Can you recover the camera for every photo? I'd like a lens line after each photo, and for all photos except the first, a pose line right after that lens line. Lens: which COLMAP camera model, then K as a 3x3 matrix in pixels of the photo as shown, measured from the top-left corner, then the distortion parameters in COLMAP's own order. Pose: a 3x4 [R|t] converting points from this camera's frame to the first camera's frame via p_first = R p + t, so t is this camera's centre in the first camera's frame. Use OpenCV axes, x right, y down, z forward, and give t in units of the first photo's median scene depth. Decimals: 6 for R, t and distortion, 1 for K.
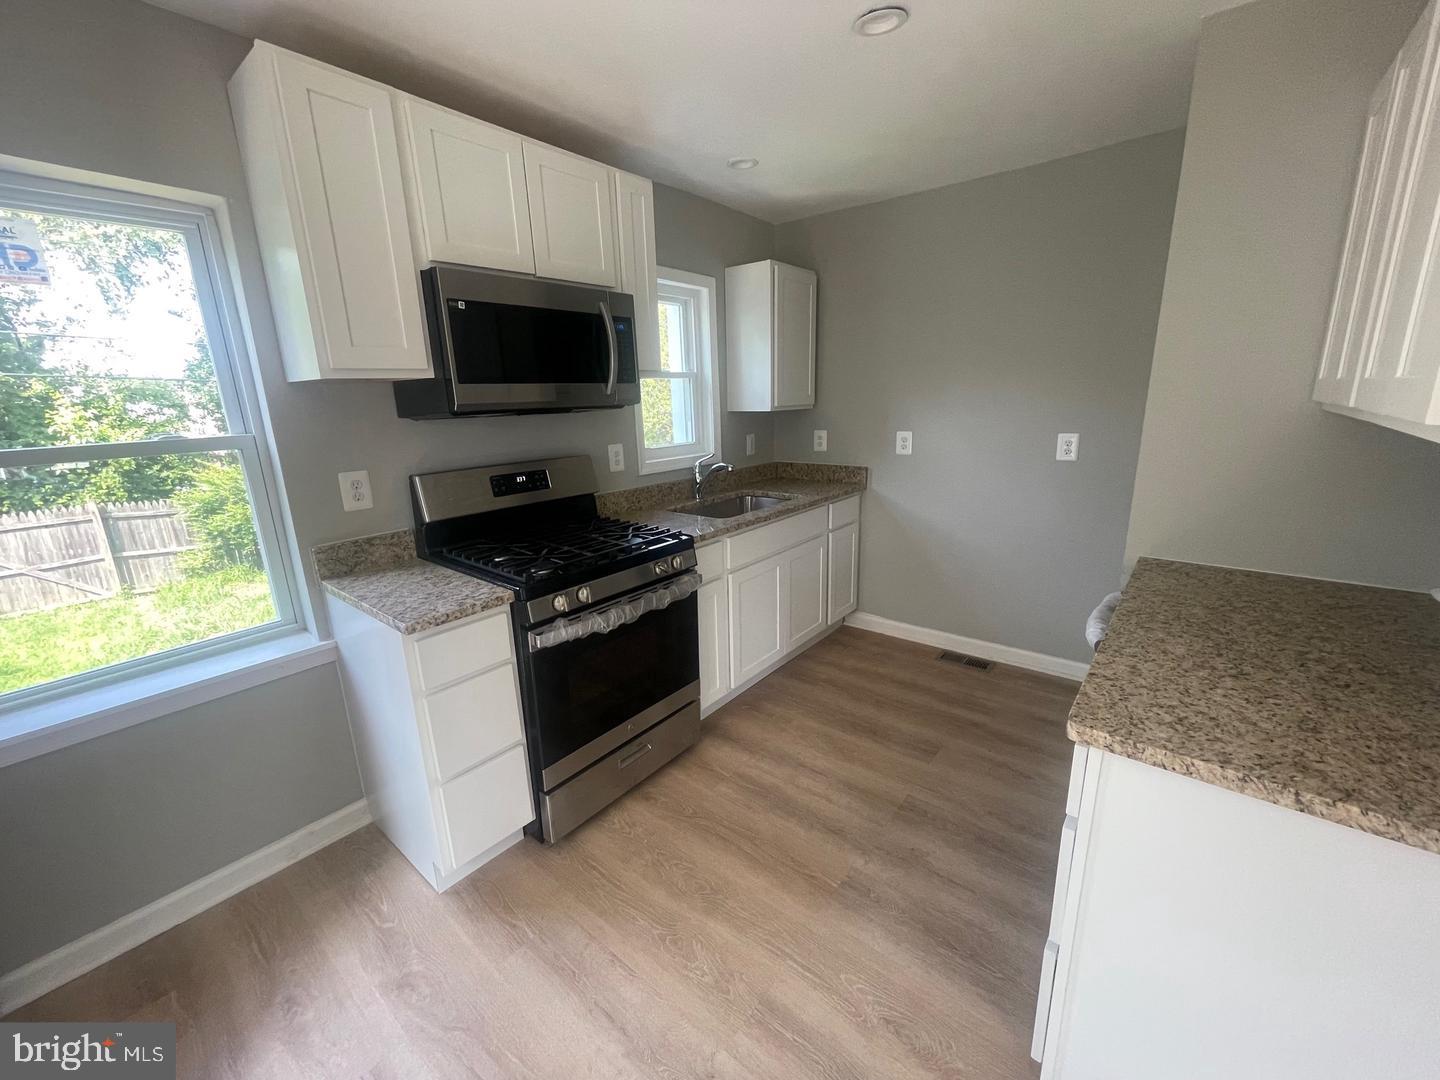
lens RADIAL K [[580.2, 0, 723.0], [0, 580.2, 534.6], [0, 0, 1]] dist [0.001549, -0.001178]
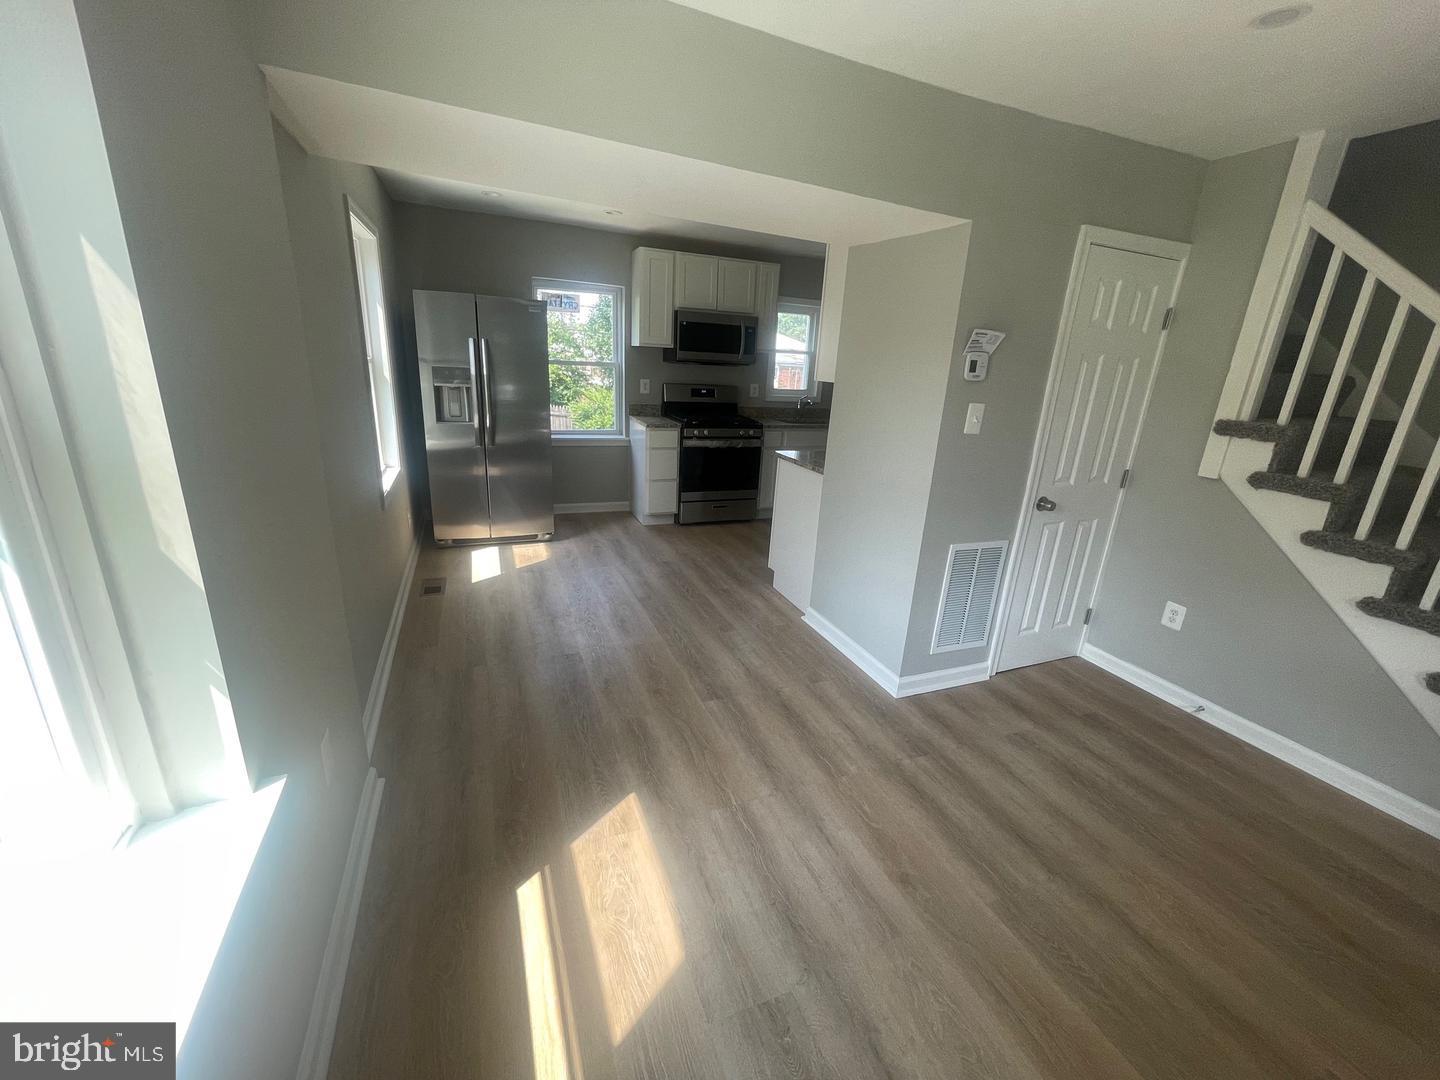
lens RADIAL K [[580.2, 0, 723.0], [0, 580.2, 534.6], [0, 0, 1]] dist [0.001549, -0.001178]
pose [[0.874888, 0.211103, -0.435898, 0.954403], [-0.188135, 0.977462, 0.095774, 0.254841], [0.446292, -0.001784, 0.894886, -1.194215]]
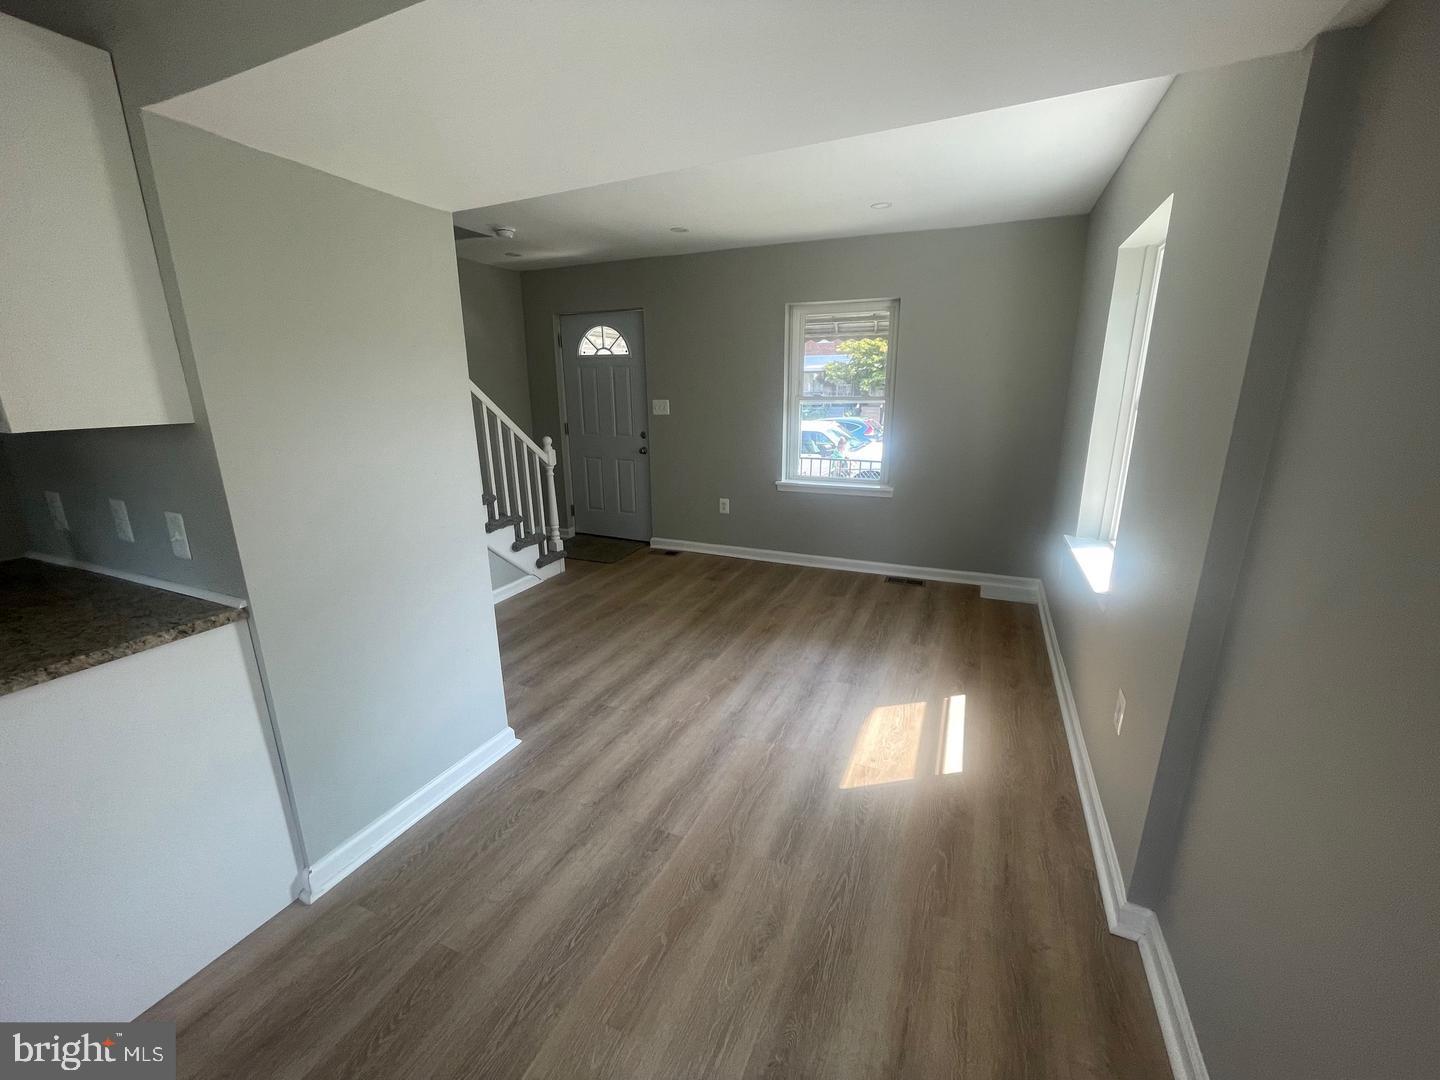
lens RADIAL K [[580.2, 0, 723.0], [0, 580.2, 534.6], [0, 0, 1]] dist [0.001549, -0.001178]
pose [[-0.258636, -0.217620, 0.941142, -0.290866], [0.244484, 0.927824, 0.281728, 0.049102], [-0.934524, 0.302959, -0.186764, -0.166792]]
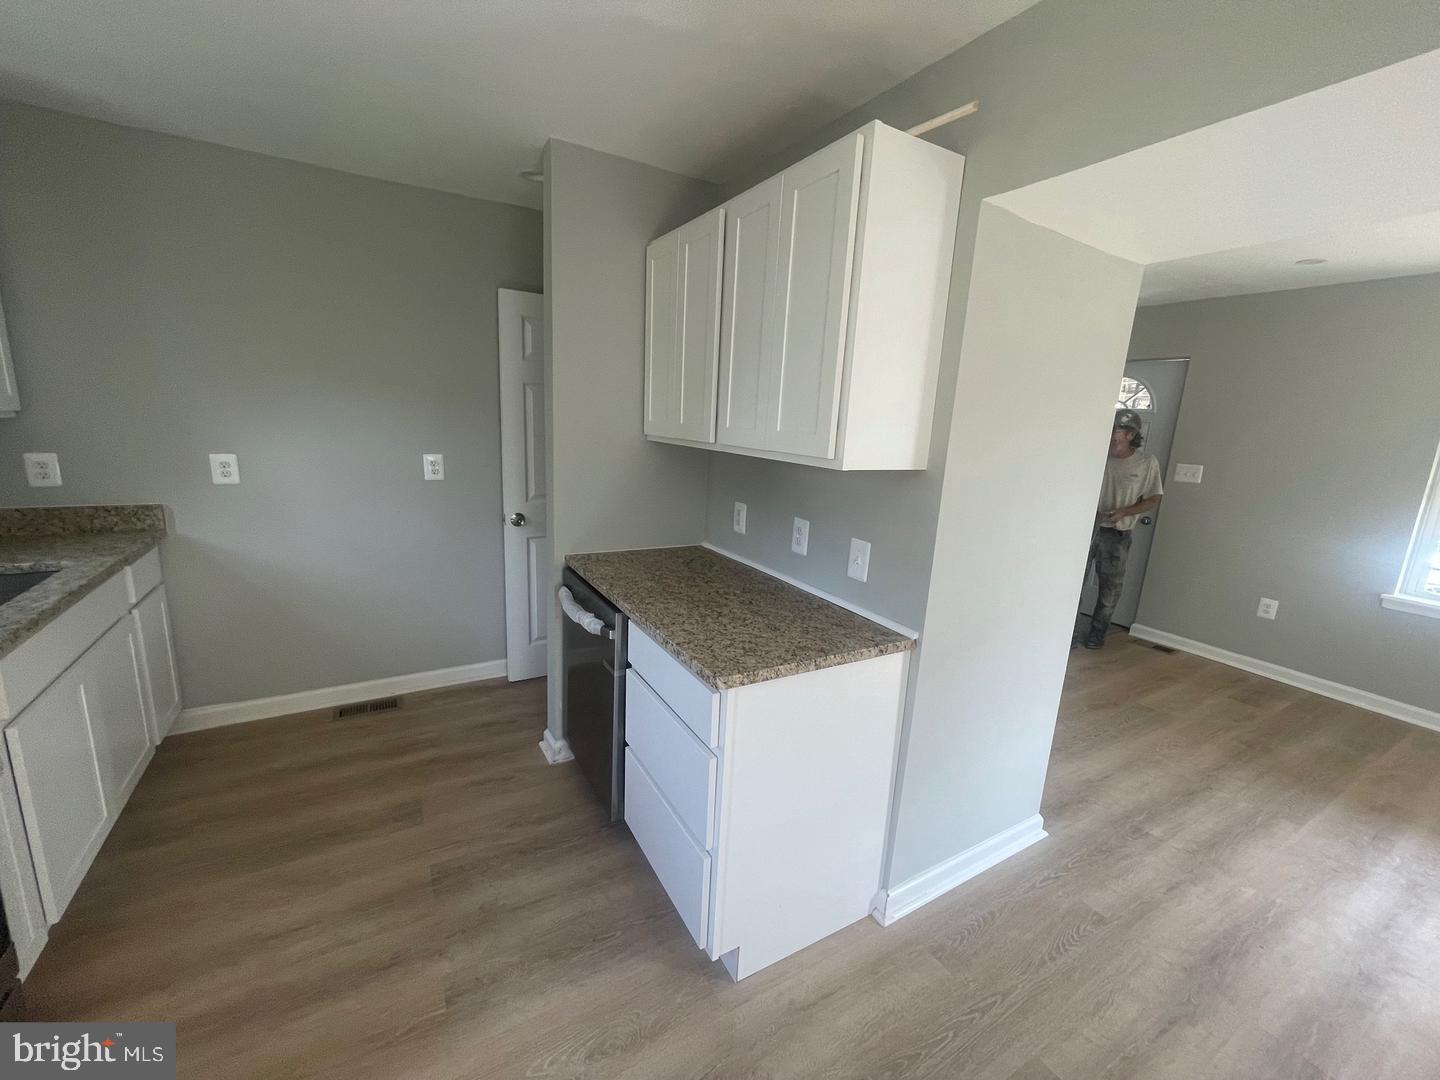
lens RADIAL K [[580.2, 0, 723.0], [0, 580.2, 534.6], [0, 0, 1]] dist [0.001549, -0.001178]
pose [[0.352037, -0.145775, 0.924565, -0.271373], [0.163847, 0.982143, 0.092467, -0.058029], [-0.921534, 0.118935, 0.369635, 0.203497]]
